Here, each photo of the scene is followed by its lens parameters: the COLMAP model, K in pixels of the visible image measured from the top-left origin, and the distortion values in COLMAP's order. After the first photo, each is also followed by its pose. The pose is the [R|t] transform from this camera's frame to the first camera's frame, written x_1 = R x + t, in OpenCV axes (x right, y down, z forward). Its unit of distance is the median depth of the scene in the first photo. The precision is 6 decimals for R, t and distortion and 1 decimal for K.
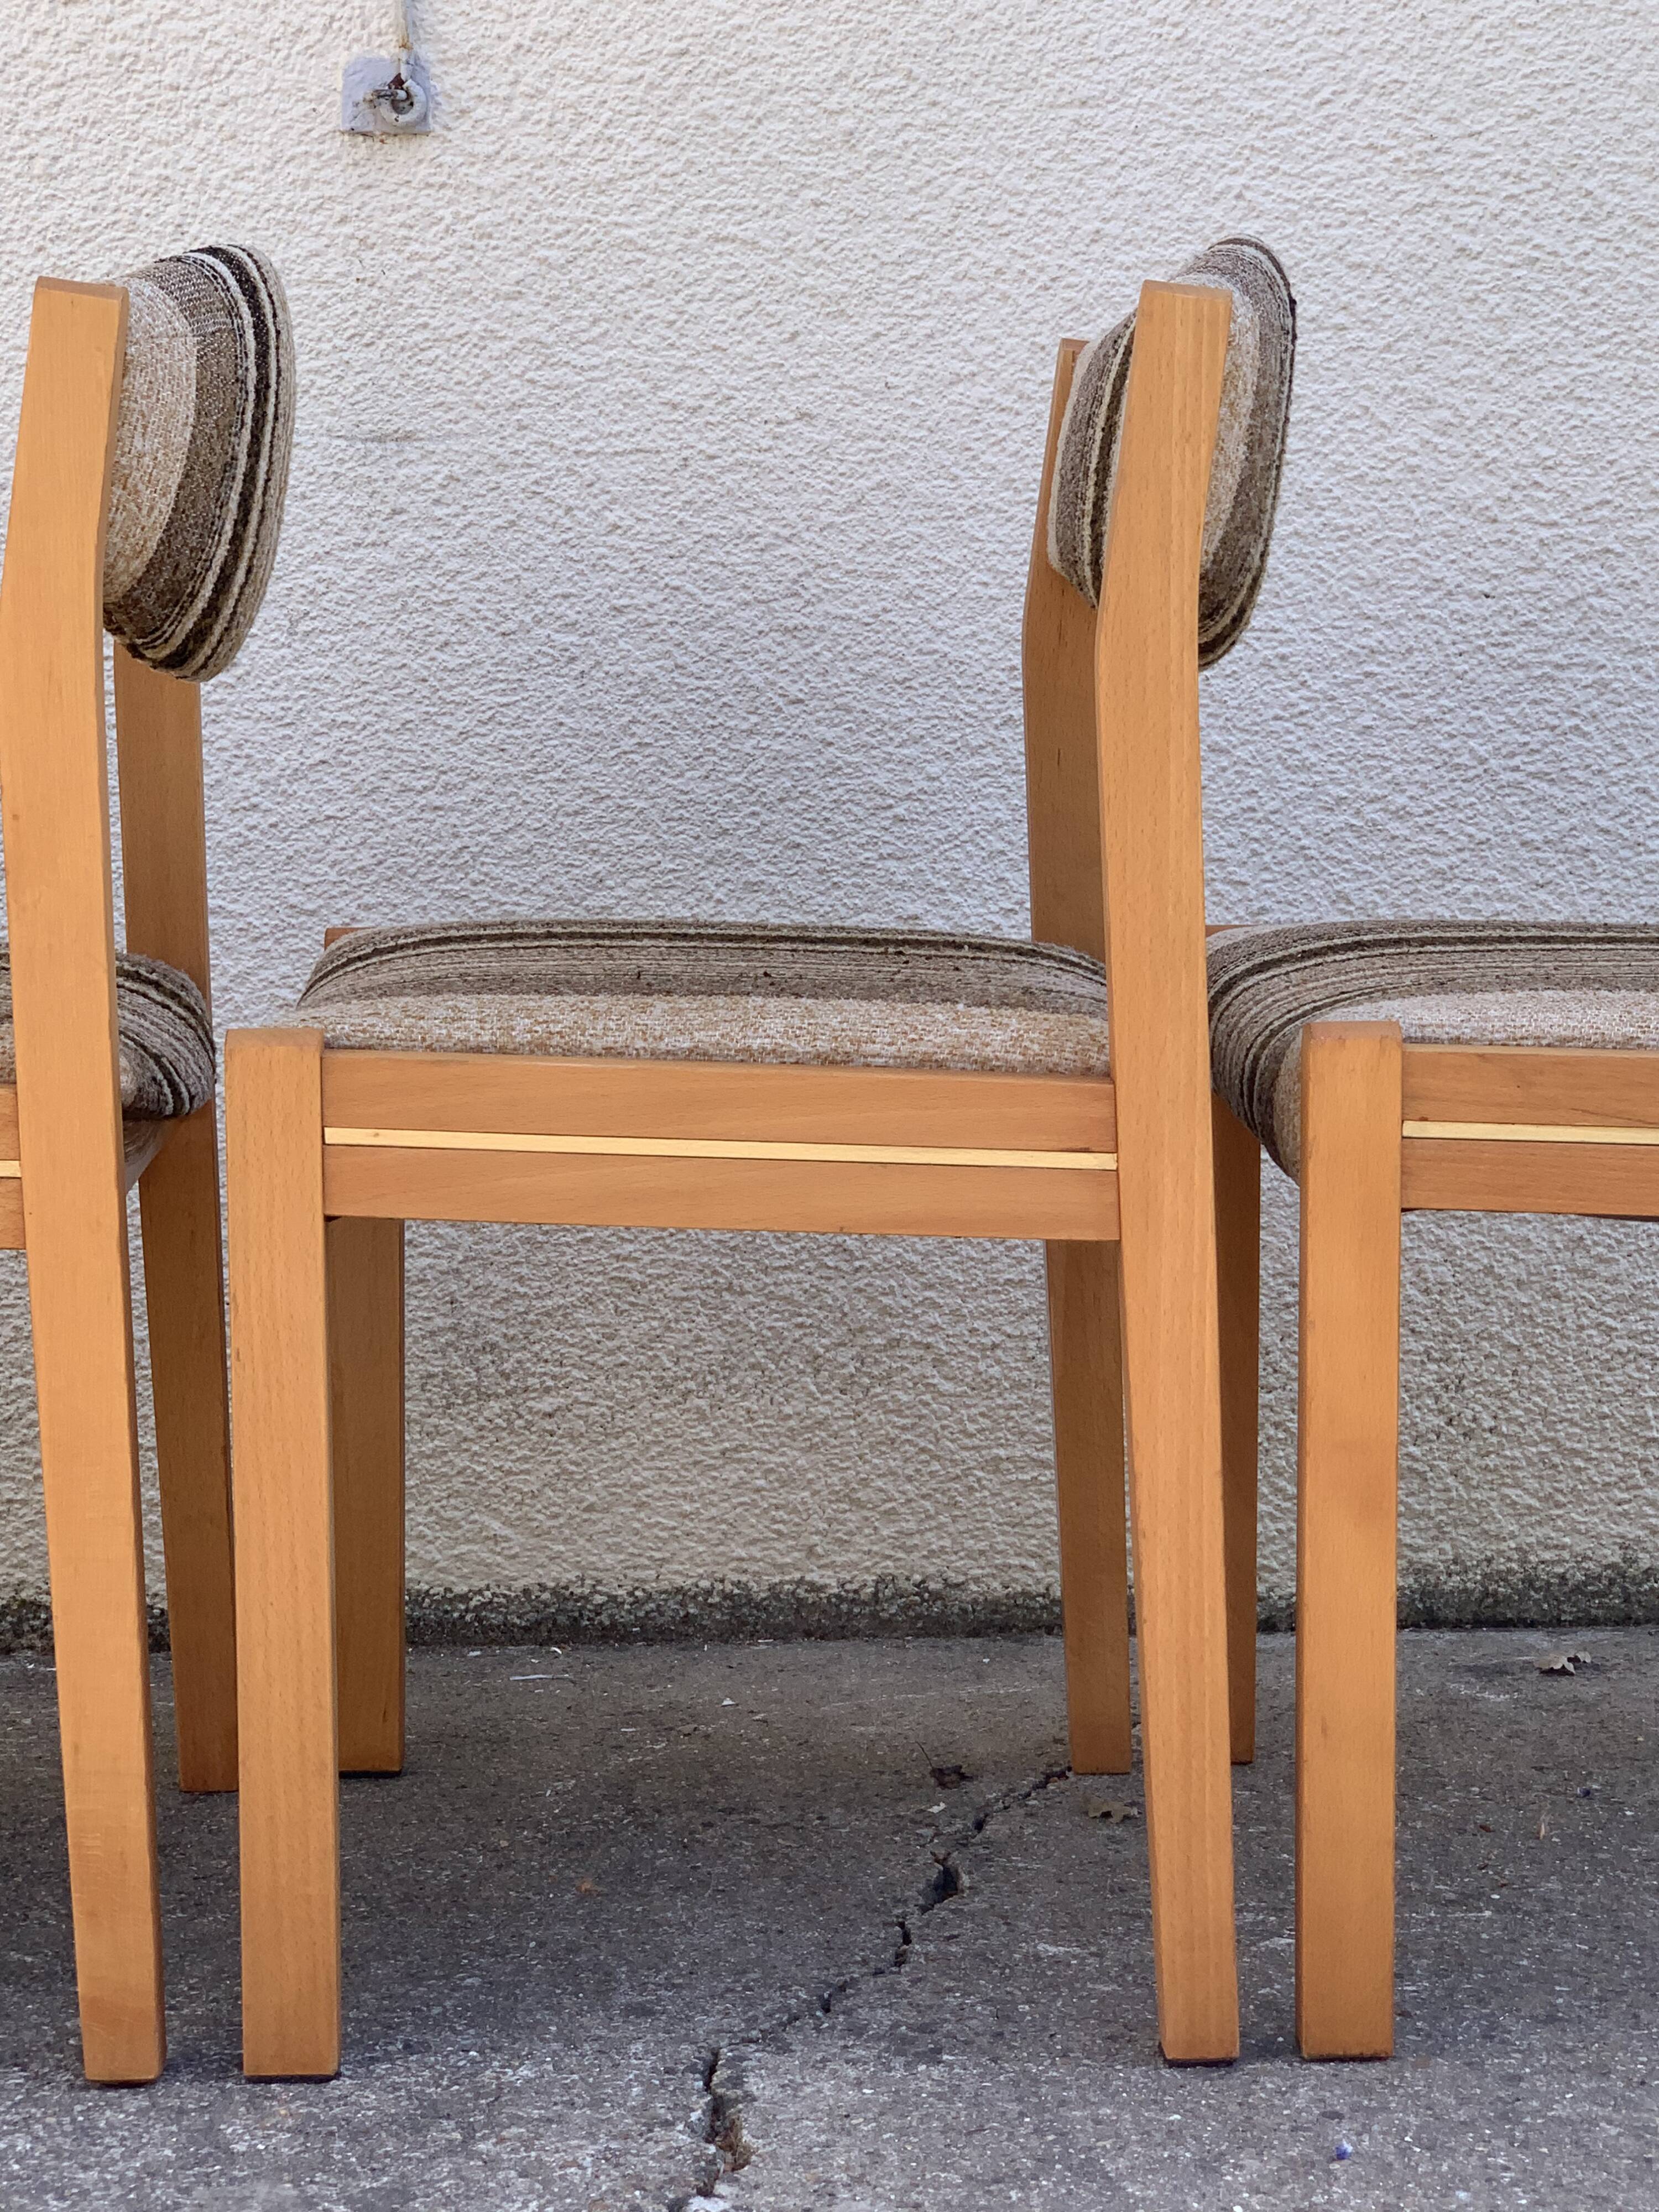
lens RADIAL K [[4129.7, 0, 821.6], [0, 4129.7, 1074.2], [0, 0, 1]] dist [0.063063, 0.000000]
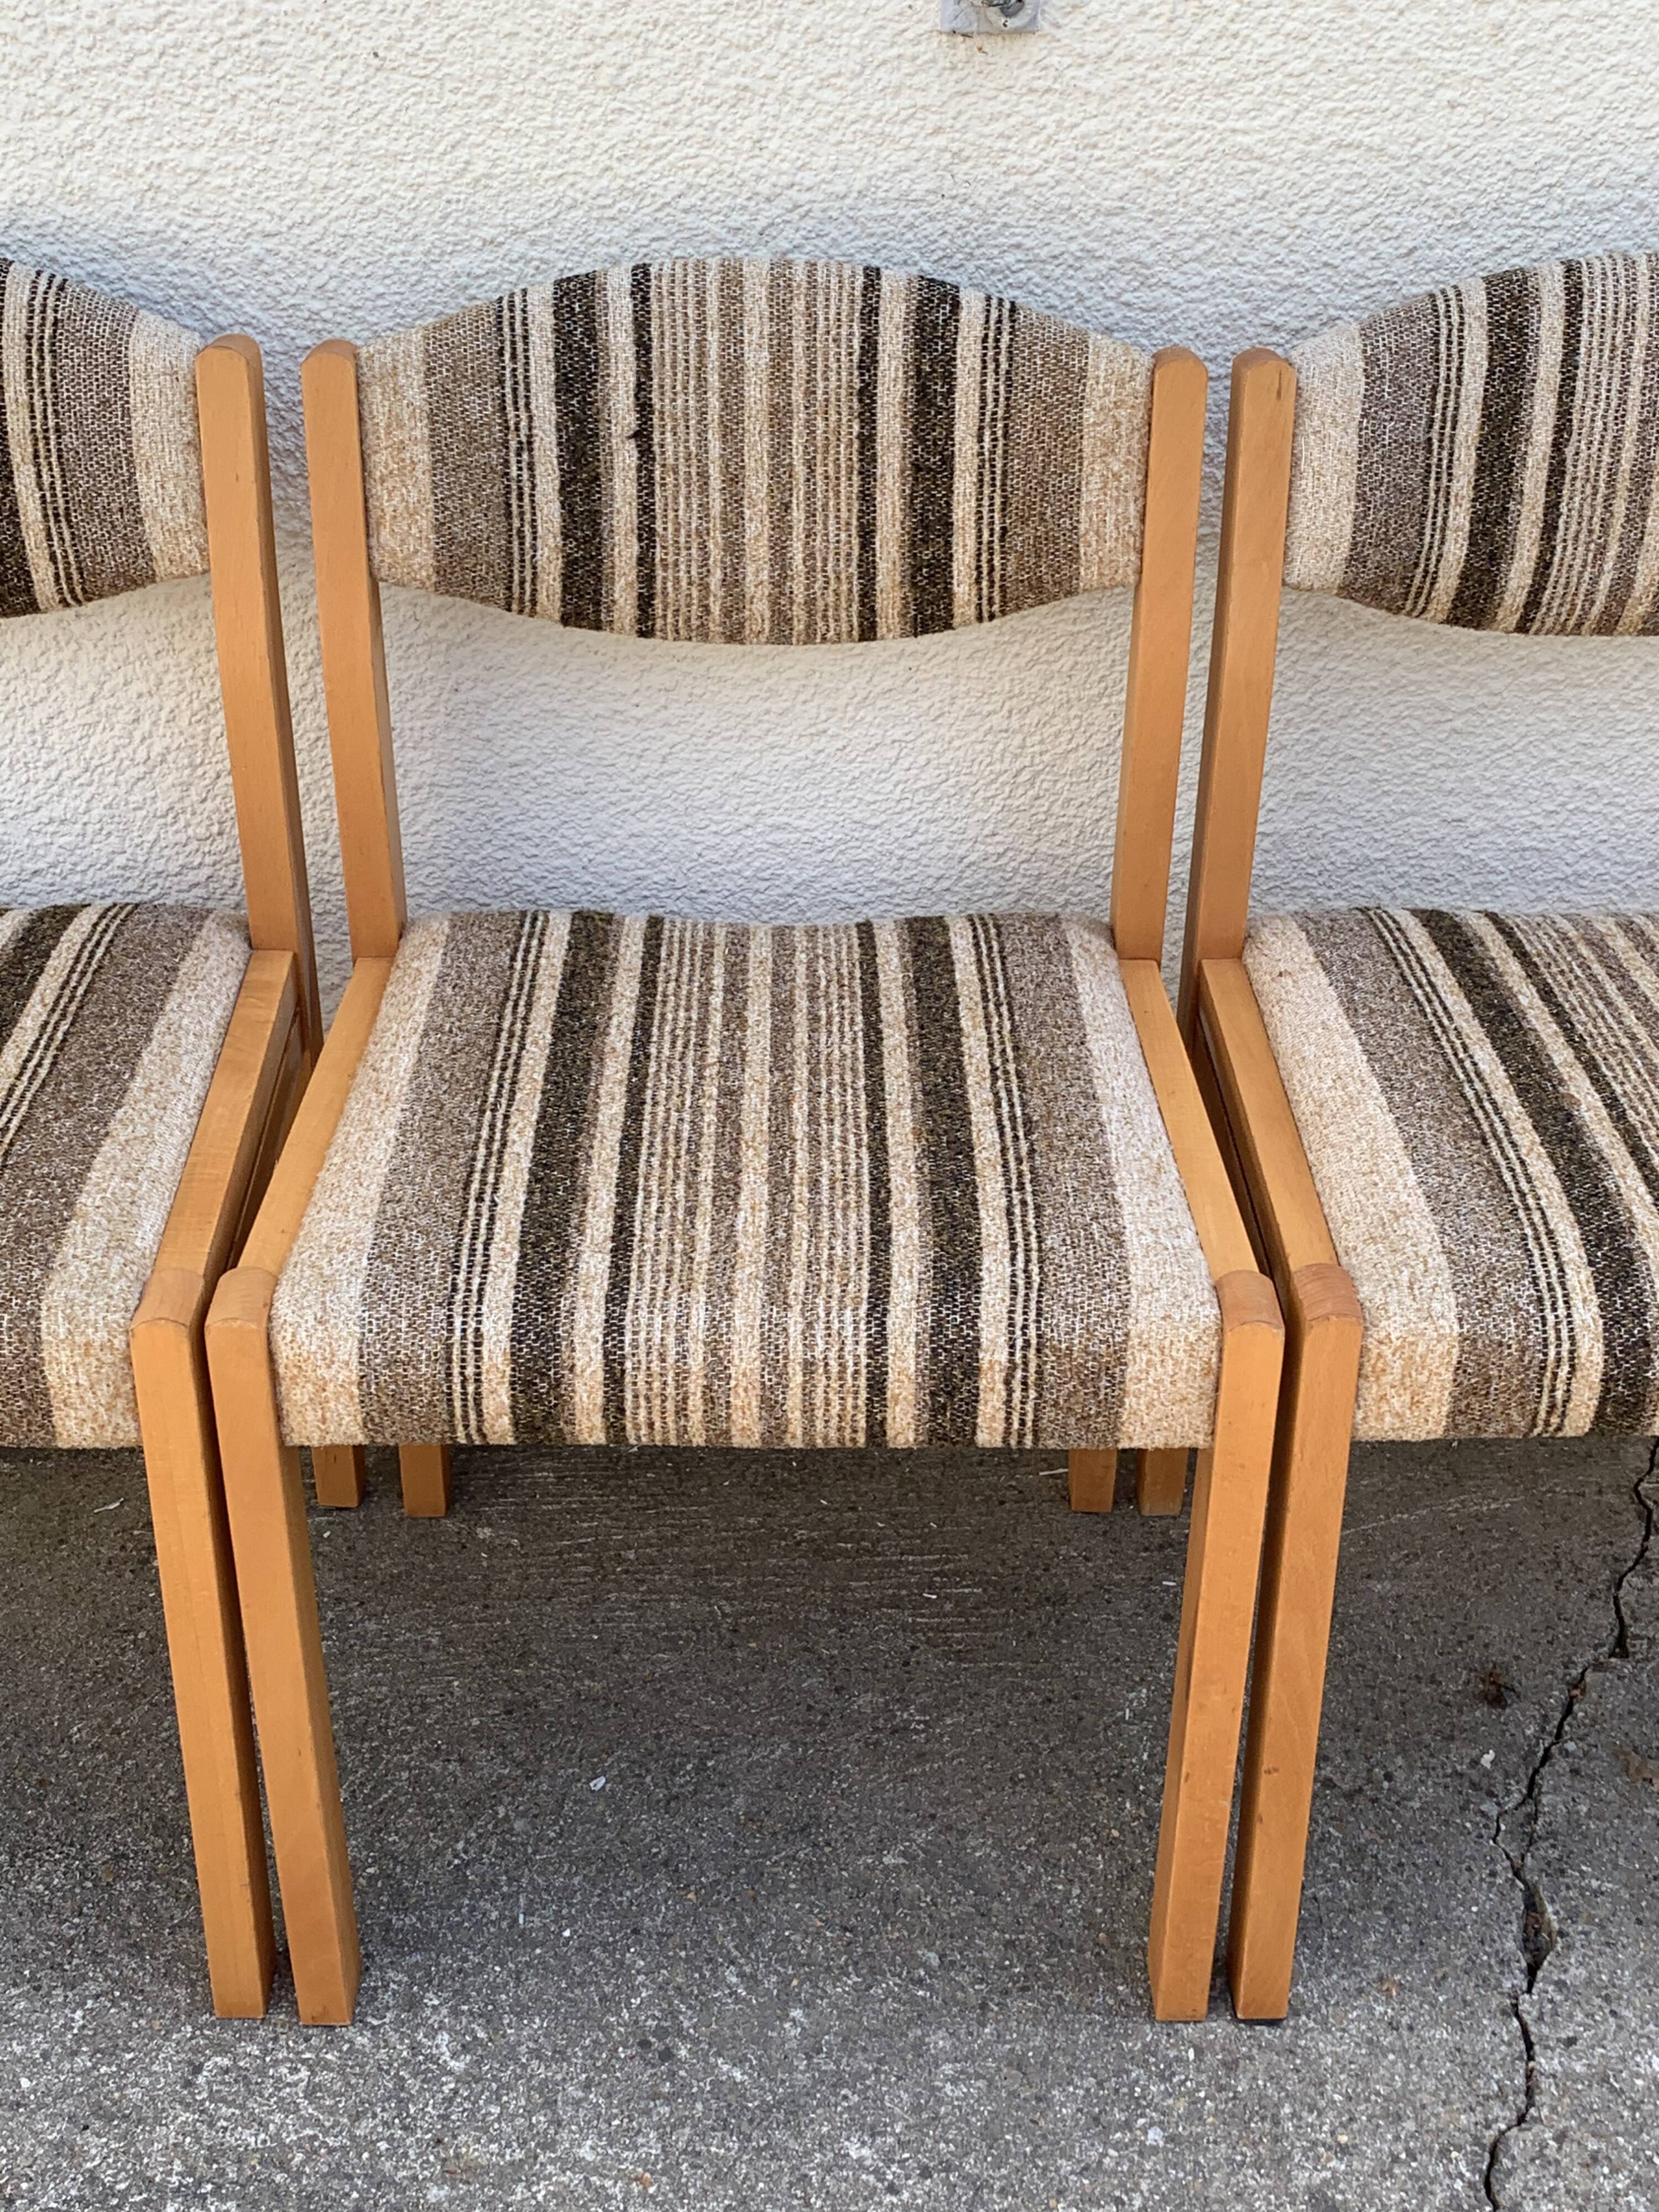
lens RADIAL K [[2827.4, 0, 832.2], [0, 2827.4, 1087.1], [0, 0, 1]] dist [0.071071, 0.000000]
pose [[0.999915, 0.007385, 0.010754, -0.141401], [-0.011201, 0.908602, 0.417514, -0.272528], [-0.006688, -0.417599, 0.908607, 0.341229]]
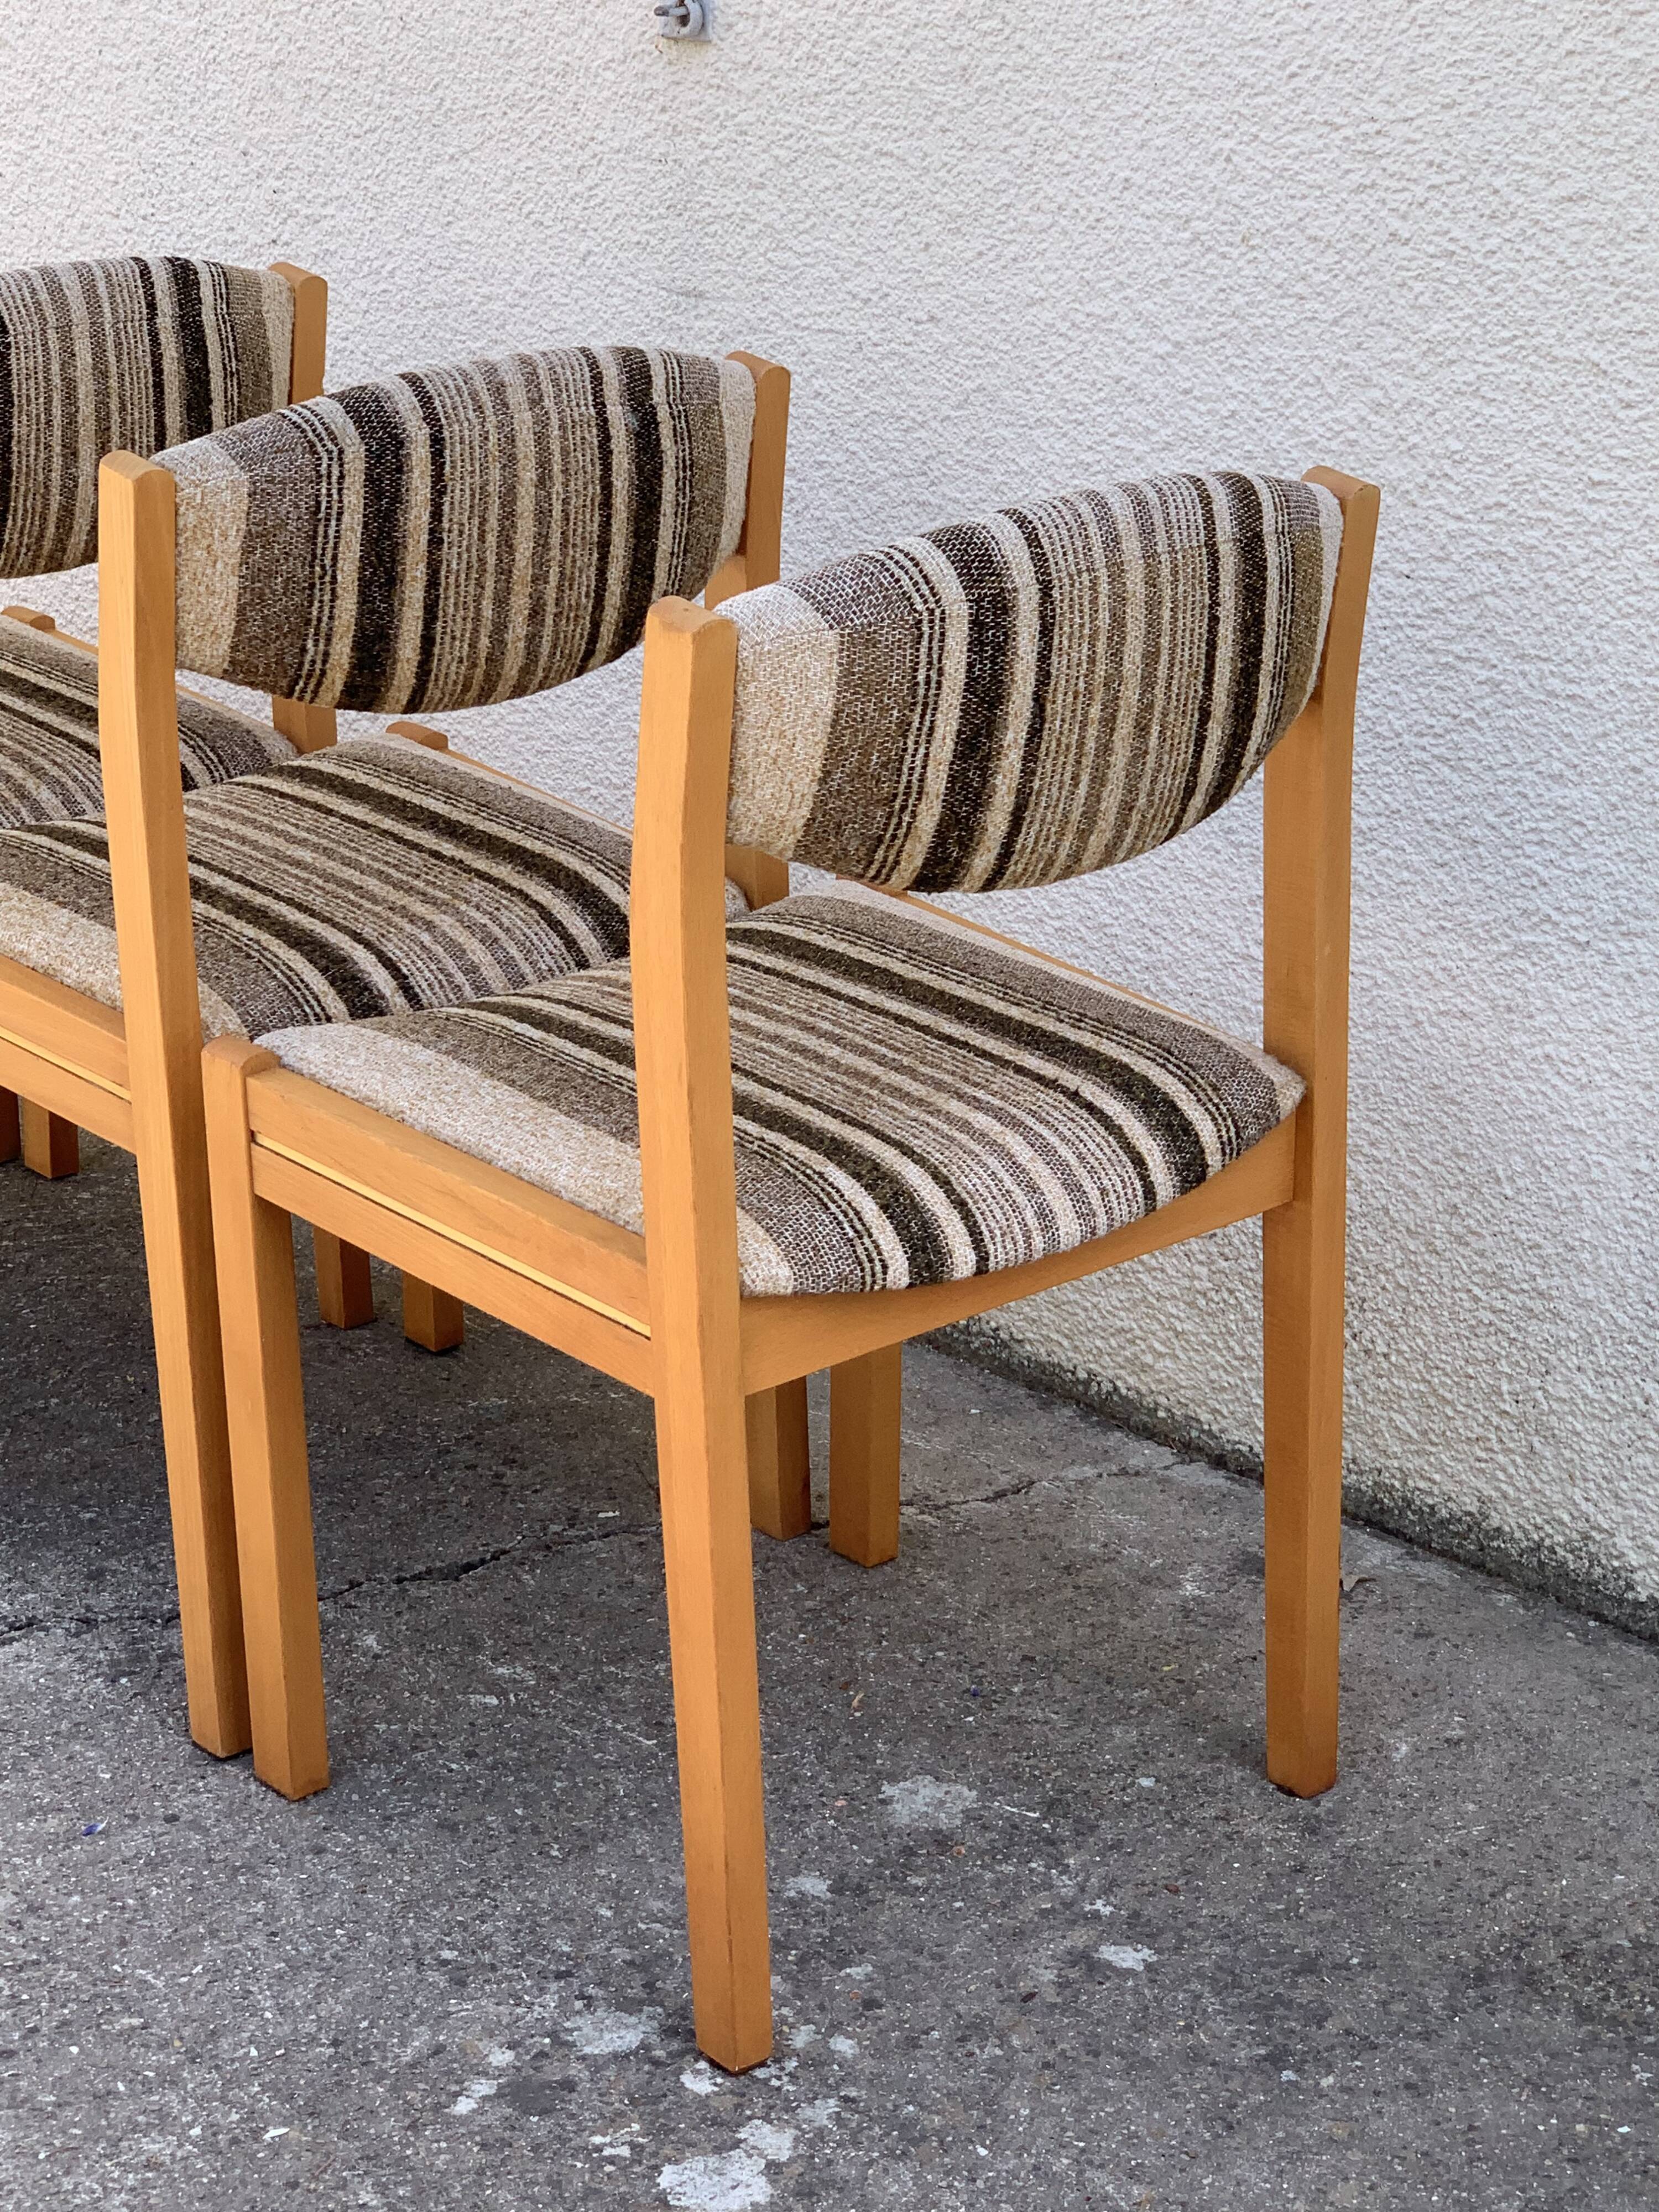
lens RADIAL K [[4311.8, 0, 848.8], [0, 4311.8, 1103.1], [0, 0, 1]] dist [0.047481, 0.000000]
pose [[0.634508, 0.263571, -0.726588, 0.887196], [-0.085741, 0.958261, 0.272736, -0.272365], [0.768146, -0.110755, 0.630622, 0.220265]]
